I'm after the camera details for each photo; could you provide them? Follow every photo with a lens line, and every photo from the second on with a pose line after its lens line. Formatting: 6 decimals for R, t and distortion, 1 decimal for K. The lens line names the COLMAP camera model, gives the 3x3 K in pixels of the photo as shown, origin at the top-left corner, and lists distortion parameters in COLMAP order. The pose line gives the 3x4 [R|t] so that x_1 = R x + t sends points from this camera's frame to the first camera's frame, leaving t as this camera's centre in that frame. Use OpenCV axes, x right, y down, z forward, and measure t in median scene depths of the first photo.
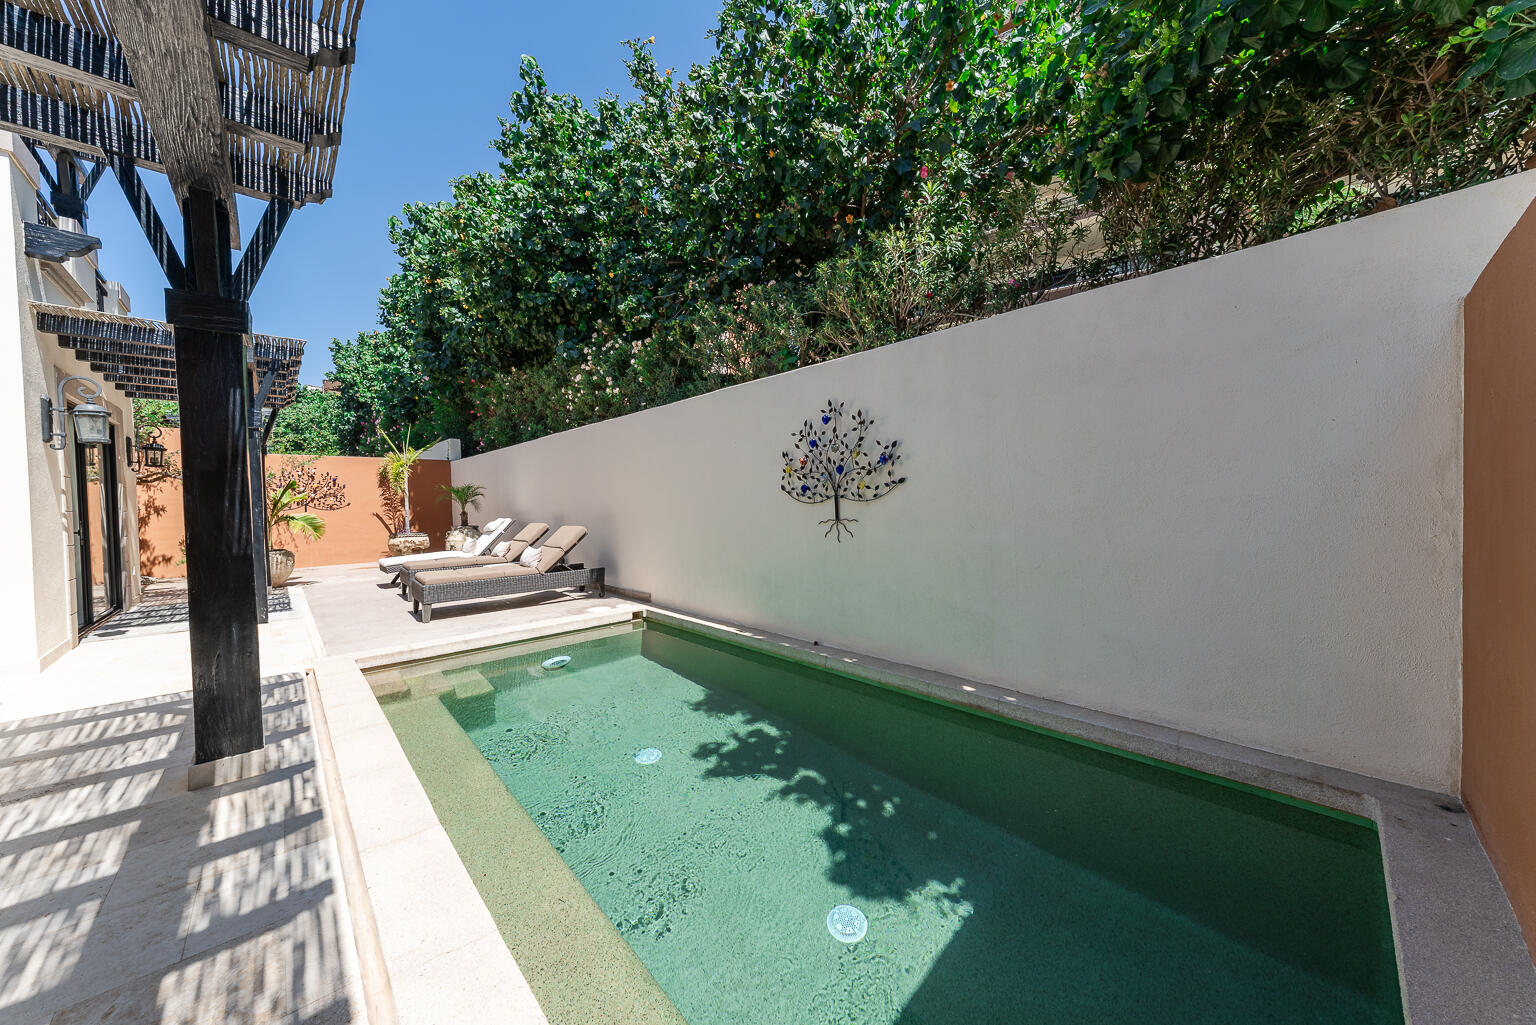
lens RADIAL K [[534.0, 0, 768.9], [0, 534.0, 511.7], [0, 0, 1]] dist [-0.000753, 0.001762]
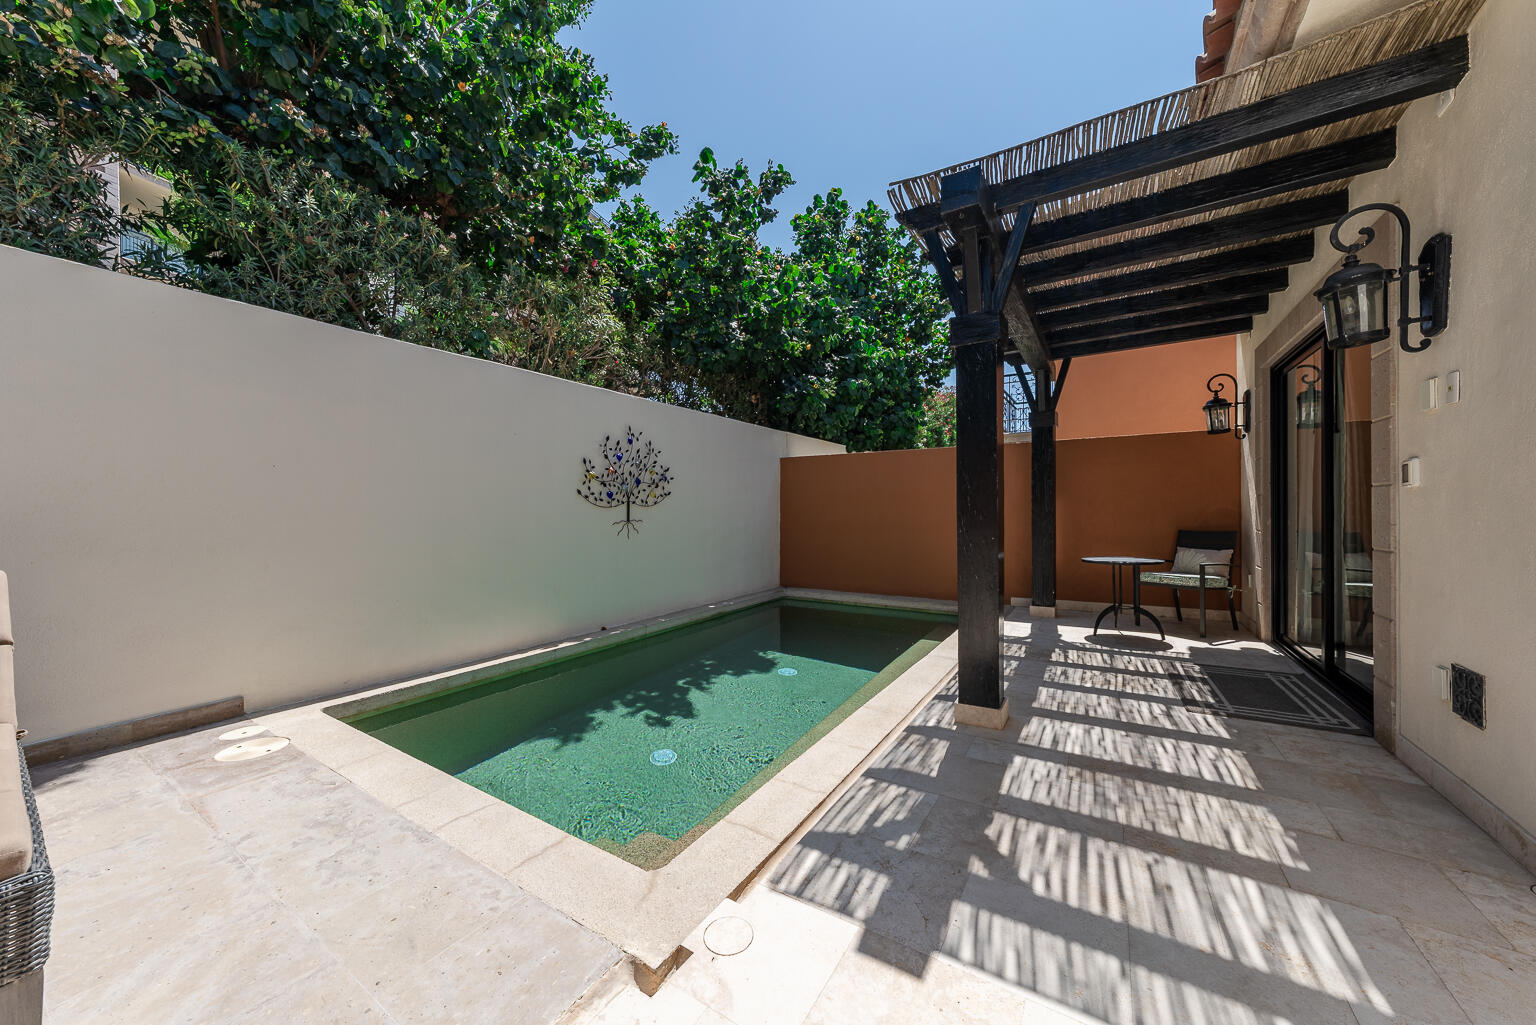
lens RADIAL K [[534.0, 0, 763.8], [0, 534.0, 512.1], [0, 0, 1]] dist [-0.000753, 0.001762]
pose [[-0.252258, 0.015412, 0.967537, -1.653660], [0.030398, 0.999506, -0.007996, 0.020368], [-0.967182, 0.027394, -0.252602, 1.416457]]
